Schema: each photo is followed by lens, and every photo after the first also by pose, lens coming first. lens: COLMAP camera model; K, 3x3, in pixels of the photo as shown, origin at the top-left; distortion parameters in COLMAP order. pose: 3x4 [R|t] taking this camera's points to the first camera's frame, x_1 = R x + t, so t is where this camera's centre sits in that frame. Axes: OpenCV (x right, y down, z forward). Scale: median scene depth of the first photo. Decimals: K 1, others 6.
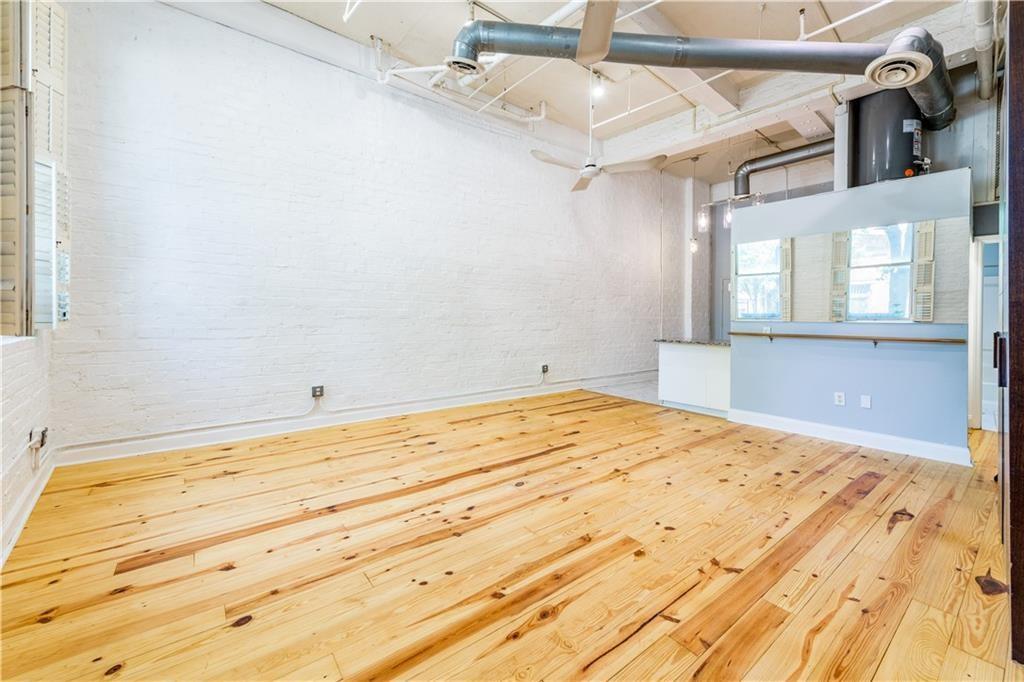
lens RADIAL K [[403.6, 0, 520.0], [0, 403.6, 325.7], [0, 0, 1]] dist [0.012446, -0.003780]
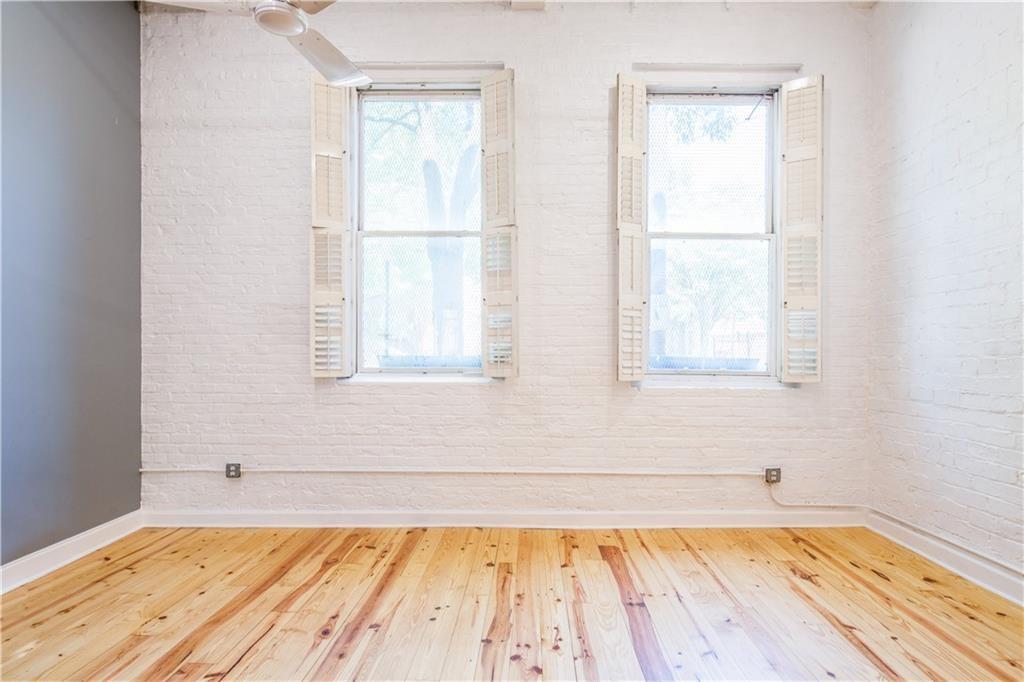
lens RADIAL K [[609.4, 0, 480.1], [0, 609.4, 356.9], [0, 0, 1]] dist [-0.013487, -0.000278]
pose [[-0.685502, -0.010337, -0.727997, 0.525615], [-0.025430, 0.999629, 0.009751, -0.043328], [0.727627, 0.025197, -0.685510, 1.285089]]
